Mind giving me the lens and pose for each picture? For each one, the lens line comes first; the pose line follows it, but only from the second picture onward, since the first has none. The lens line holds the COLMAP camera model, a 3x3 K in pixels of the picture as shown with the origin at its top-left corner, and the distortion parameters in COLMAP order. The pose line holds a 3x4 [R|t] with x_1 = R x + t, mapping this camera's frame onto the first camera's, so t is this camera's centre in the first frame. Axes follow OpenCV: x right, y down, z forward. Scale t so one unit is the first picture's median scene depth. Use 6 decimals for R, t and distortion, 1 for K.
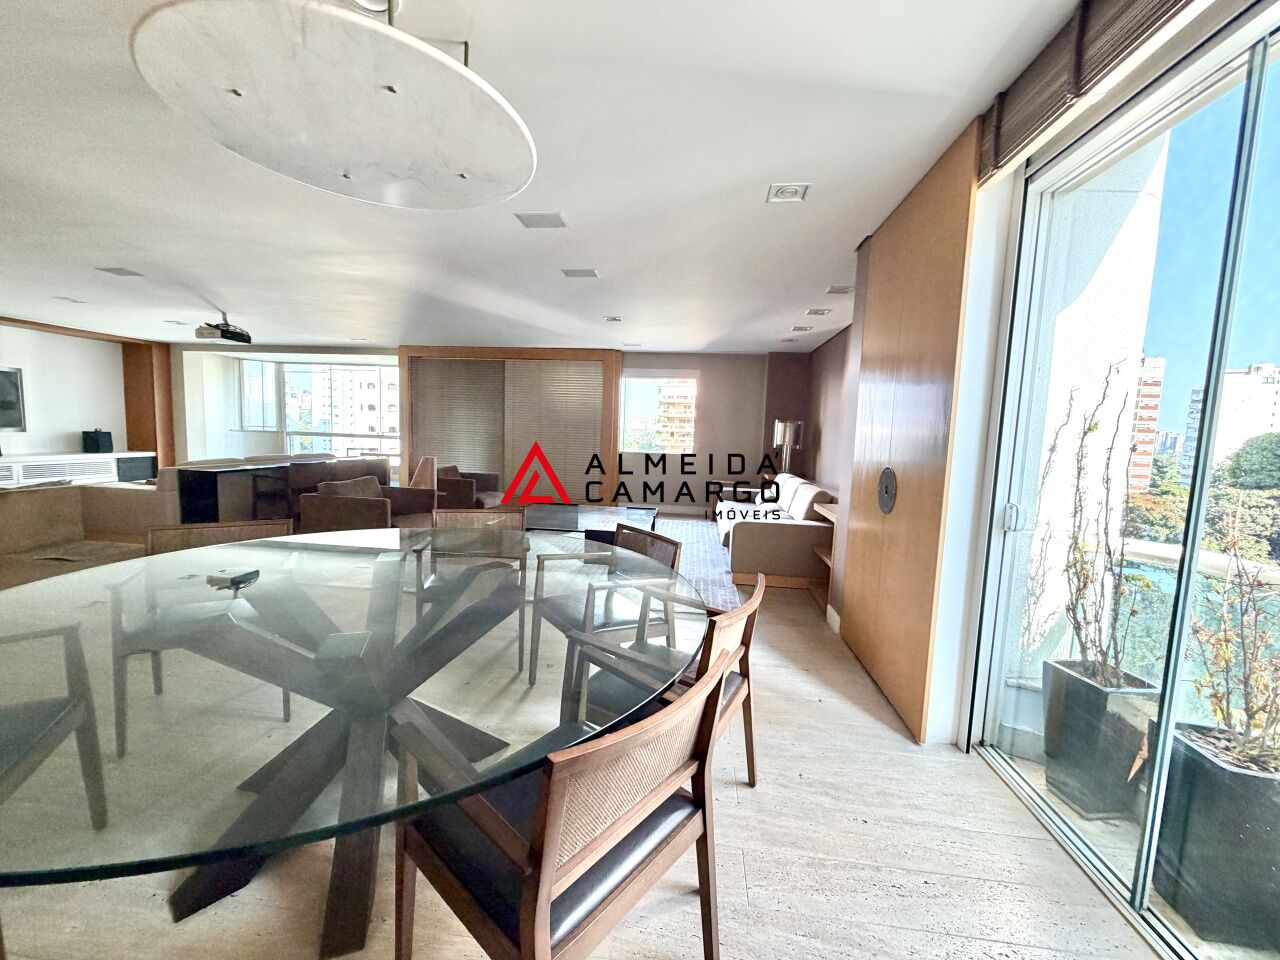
lens RADIAL K [[509.4, 0, 636.1], [0, 509.4, 477.6], [0, 0, 1]] dist [-0.004380, 0.000167]
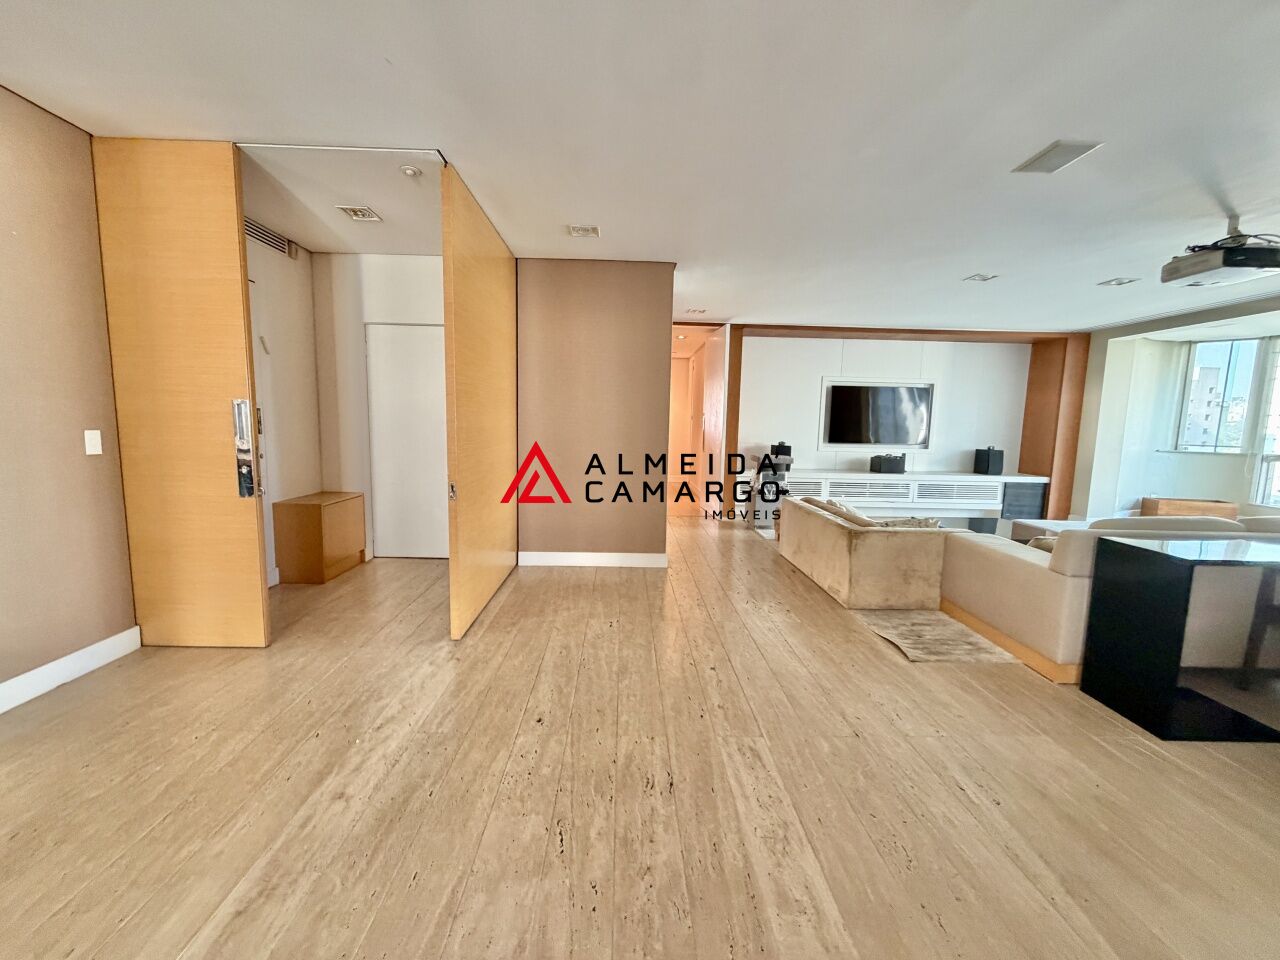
lens RADIAL K [[509.4, 0, 635.7], [0, 509.4, 484.4], [0, 0, 1]] dist [-0.004380, 0.000167]
pose [[0.135766, 0.088813, -0.986752, -0.286594], [-0.103951, 0.991754, 0.074960, -0.034942], [0.985273, 0.092397, 0.143878, 0.287648]]
